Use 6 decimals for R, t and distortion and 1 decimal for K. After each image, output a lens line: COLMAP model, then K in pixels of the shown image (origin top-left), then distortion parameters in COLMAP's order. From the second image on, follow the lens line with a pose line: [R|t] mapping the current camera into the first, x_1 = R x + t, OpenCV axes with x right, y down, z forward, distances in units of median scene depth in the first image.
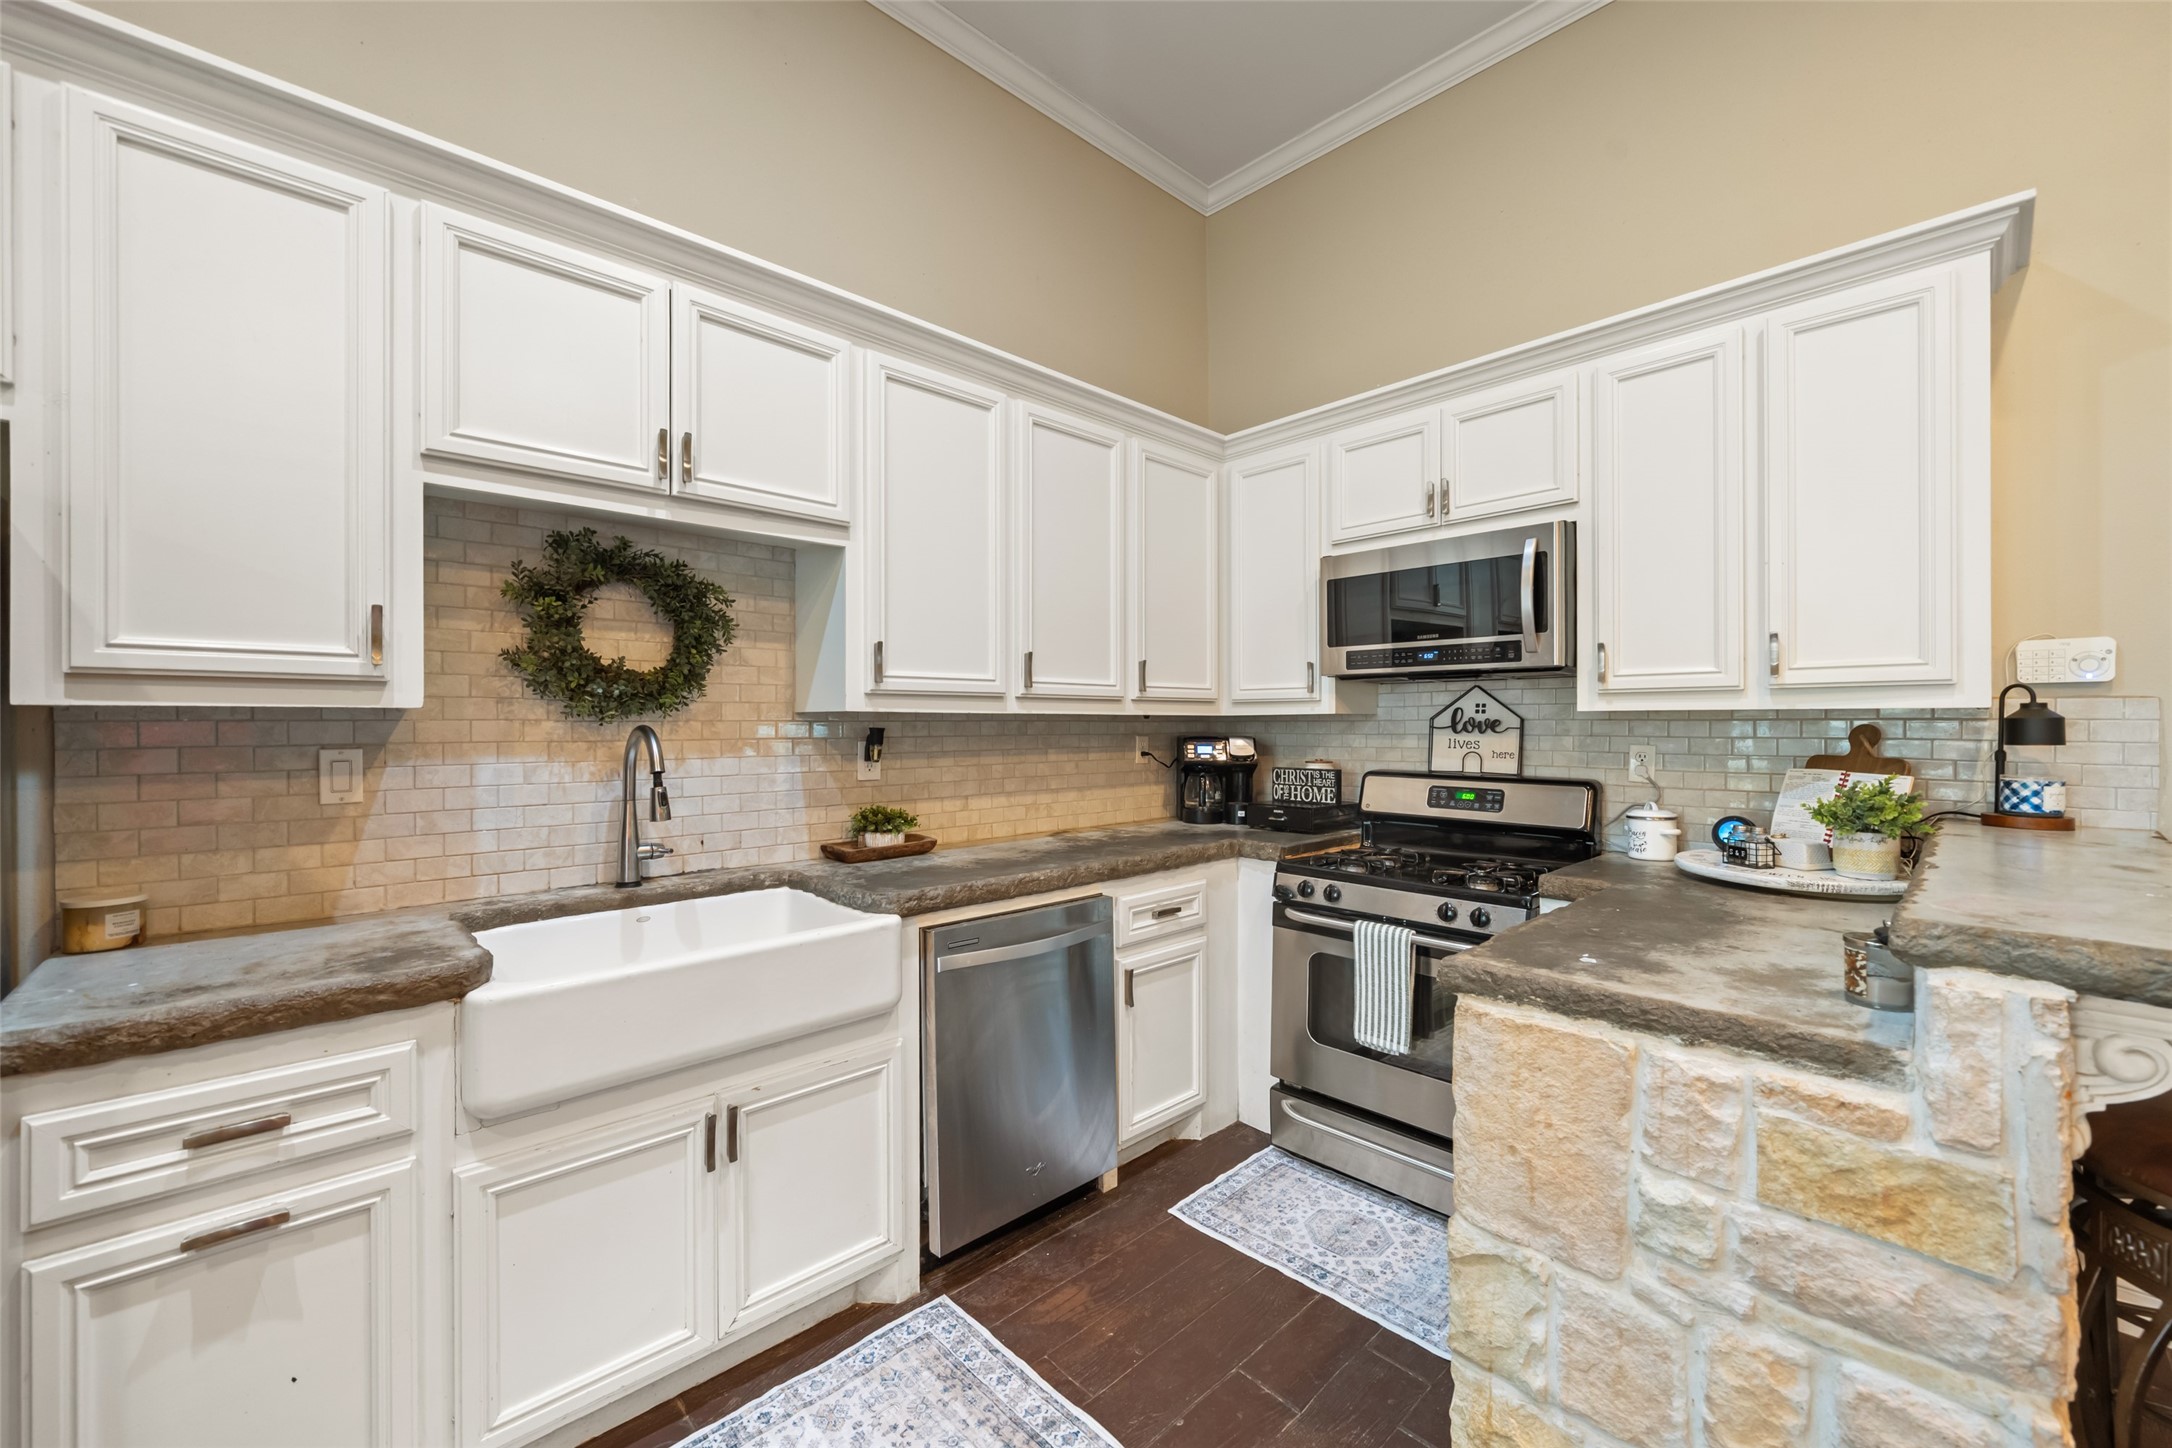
lens RADIAL K [[851.7, 0, 1086.0], [0, 851.7, 724.0], [0, 0, 1]] dist [0.000059, 0.000052]
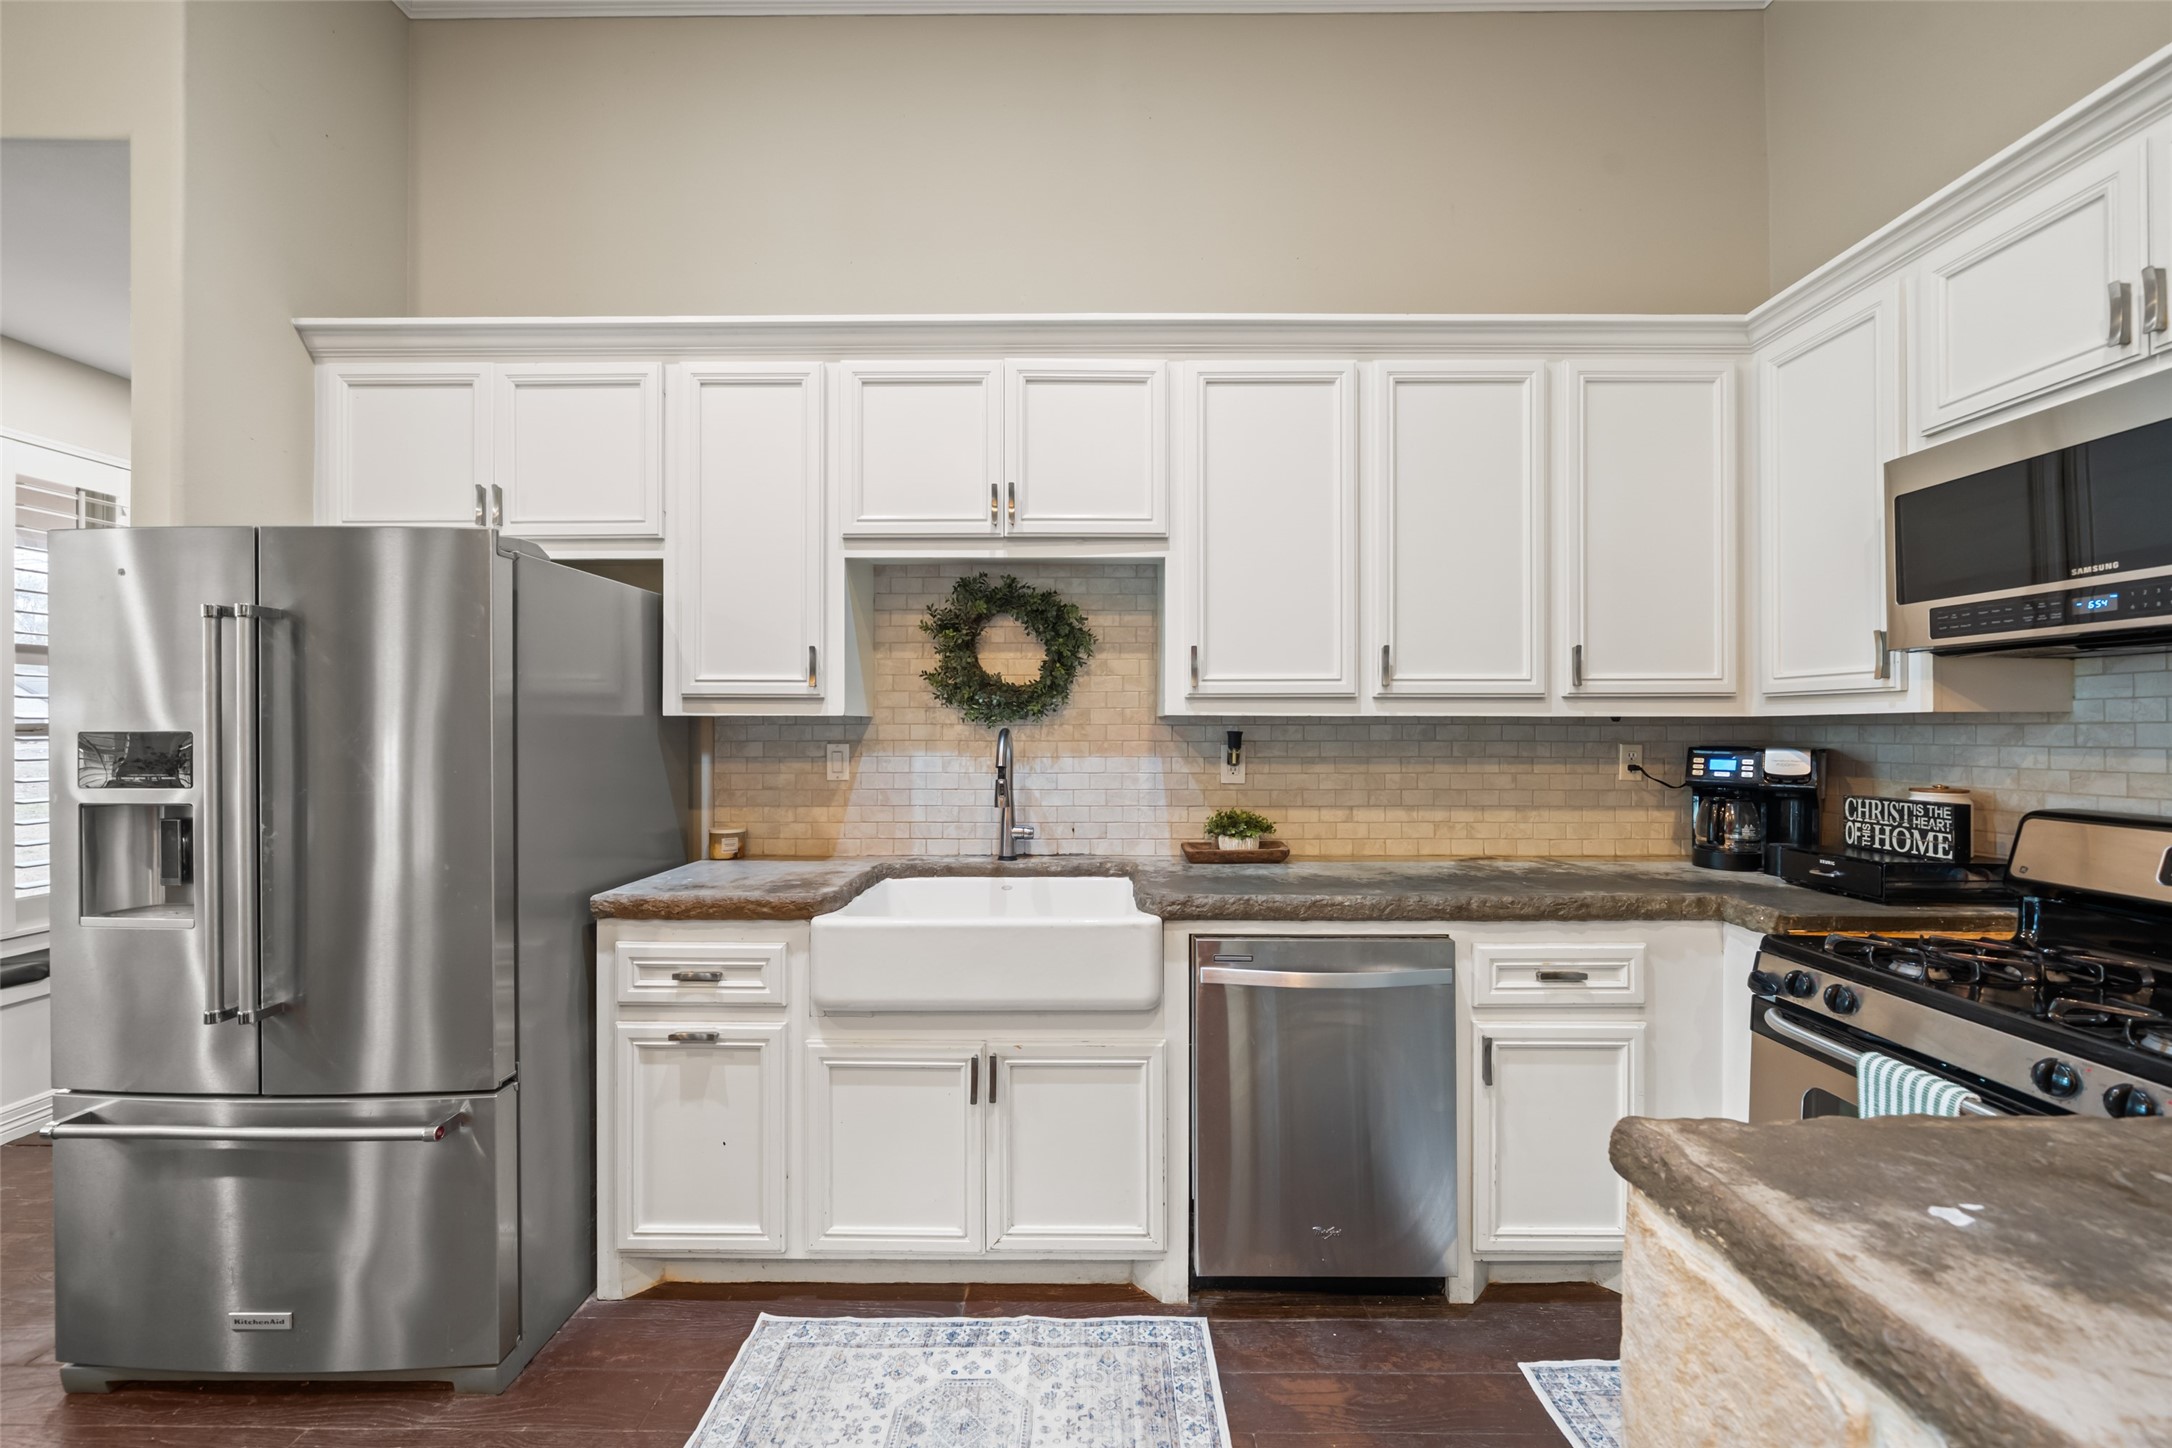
lens RADIAL K [[832.4, 0, 1086.0], [0, 832.4, 724.0], [0, 0, 1]] dist [-0.003344, 0.000117]
pose [[0.722044, -0.001954, -0.691844, 0.353711], [-0.001876, 0.999987, -0.004782, 0.000869], [0.691844, 0.004751, 0.722031, 0.201220]]
